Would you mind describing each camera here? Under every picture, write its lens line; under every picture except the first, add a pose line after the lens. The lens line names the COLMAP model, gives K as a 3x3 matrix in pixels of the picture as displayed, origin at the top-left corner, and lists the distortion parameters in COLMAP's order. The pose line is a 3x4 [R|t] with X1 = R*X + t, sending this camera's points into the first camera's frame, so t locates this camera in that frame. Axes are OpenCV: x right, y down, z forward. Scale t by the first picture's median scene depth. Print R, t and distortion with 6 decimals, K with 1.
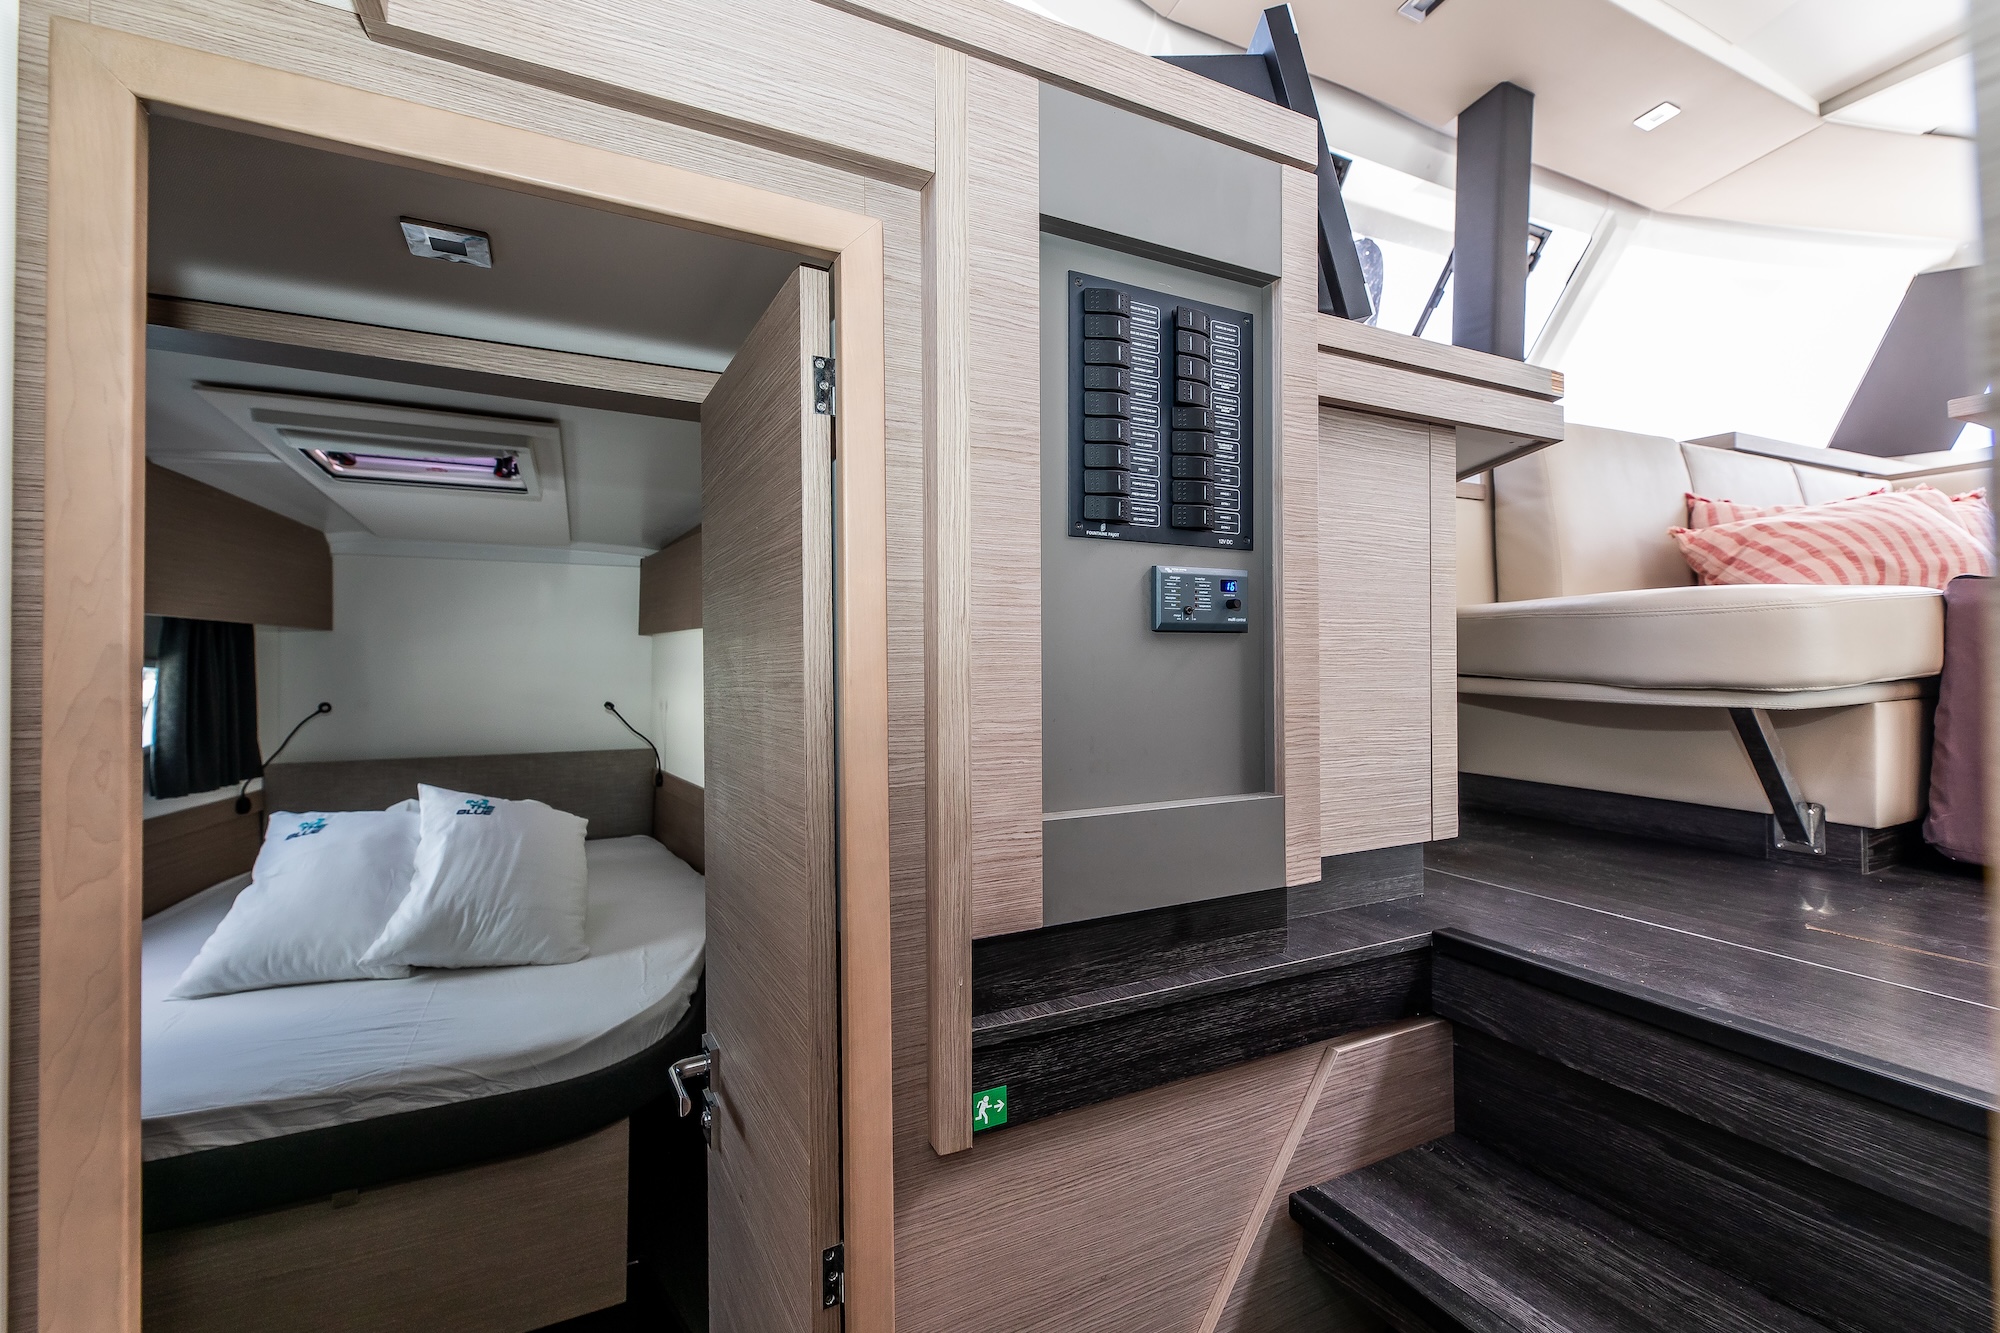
lens RADIAL K [[784.8, 0, 970.7], [0, 784.8, 644.7], [0, 0, 1]] dist [0.001179, 0.000178]
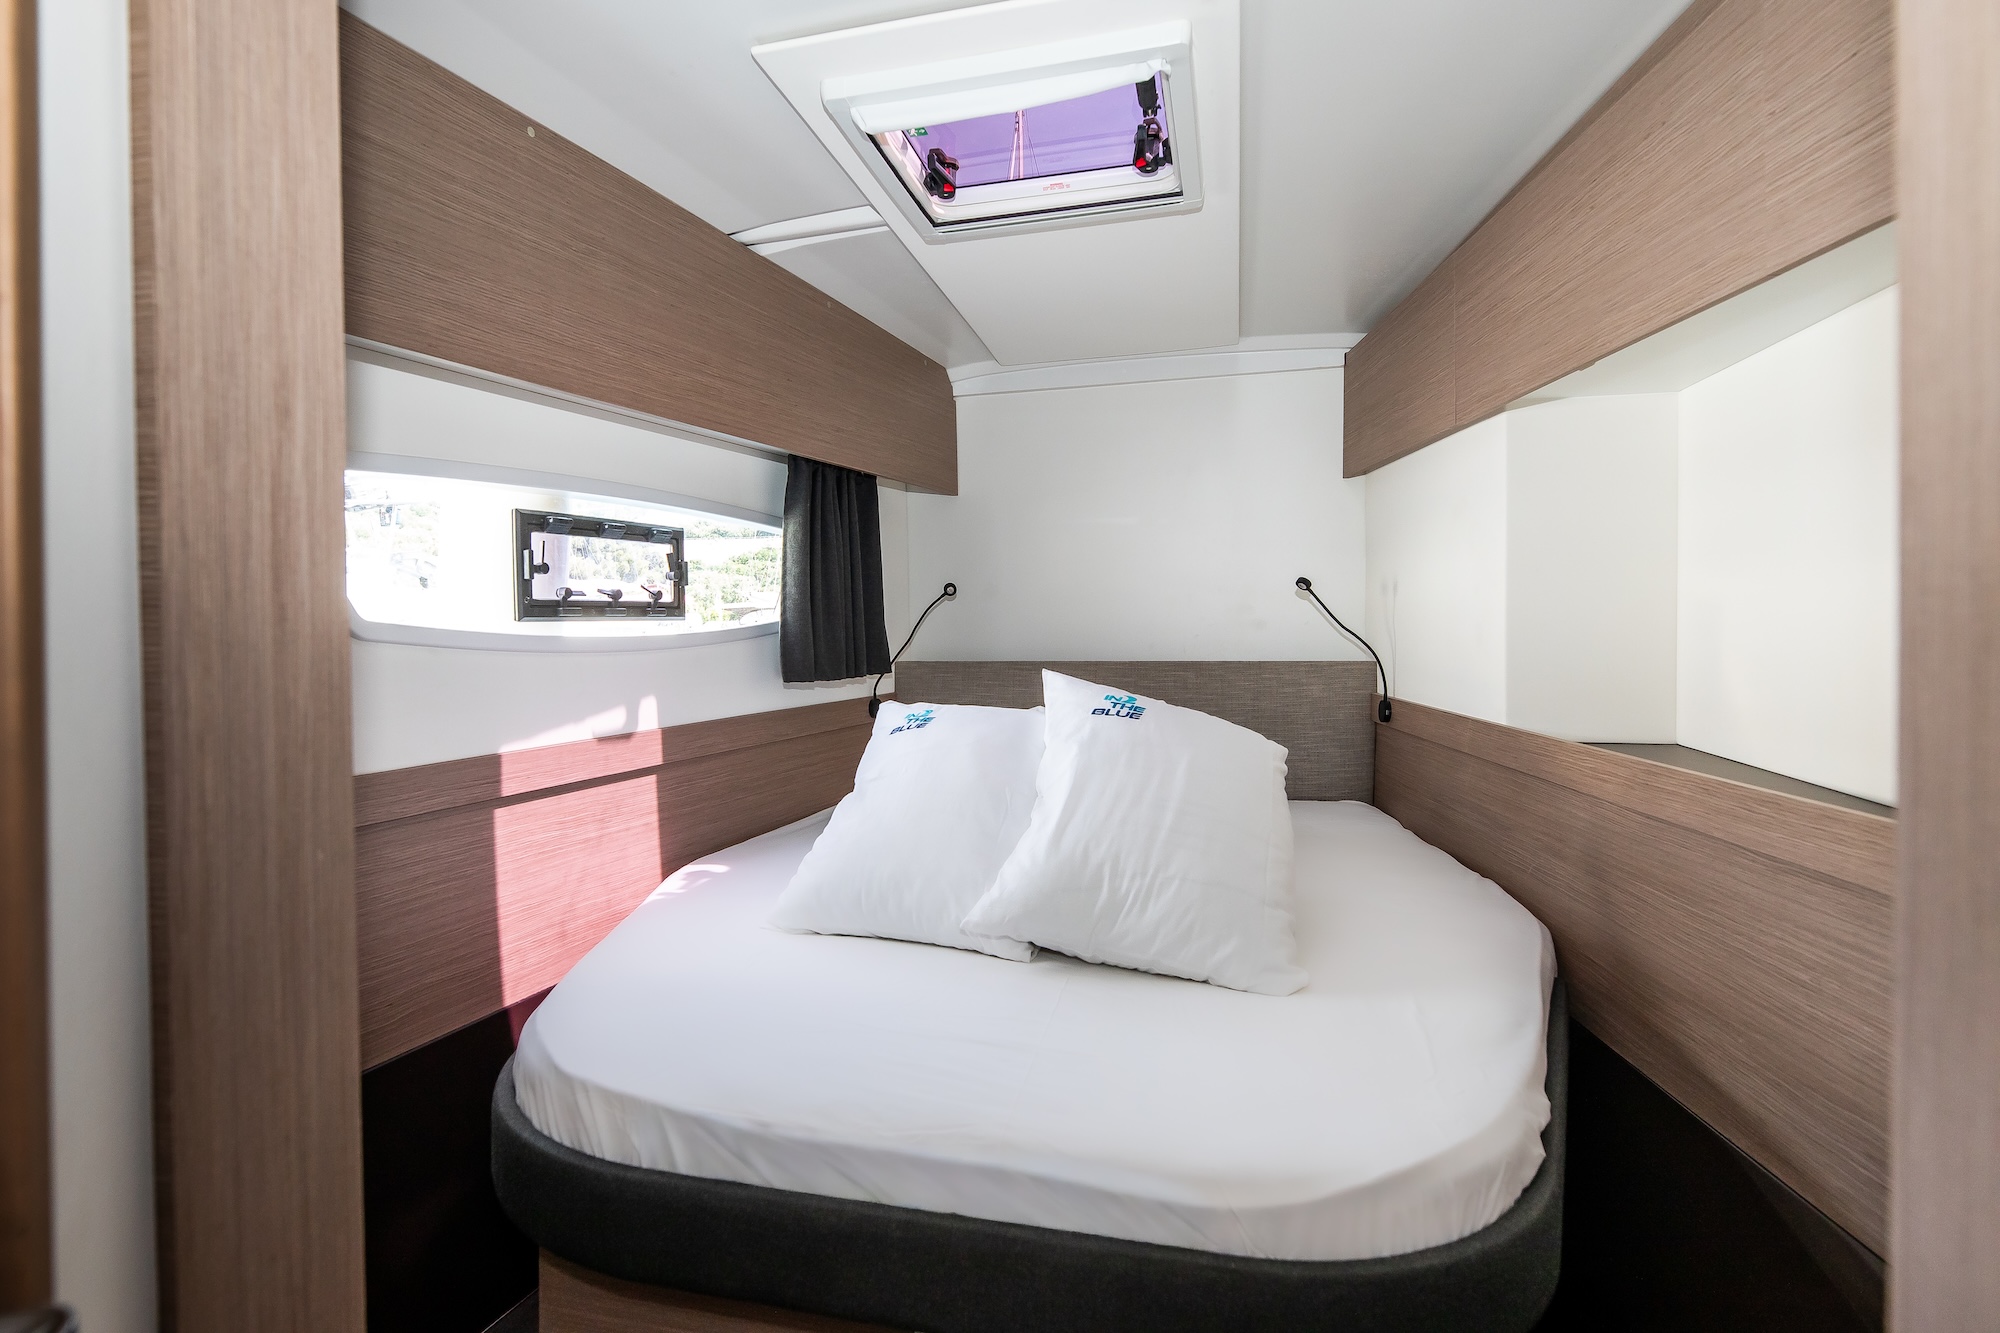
lens RADIAL K [[985.9, 0, 1000.0], [0, 985.9, 666.5], [0, 0, 1]] dist [0.000418, 0.000019]
pose [[0.774251, 0.010443, -0.632793, -0.213790], [0.025785, 0.998513, 0.048028, 0.133992], [0.632353, -0.053502, 0.772830, 0.346275]]
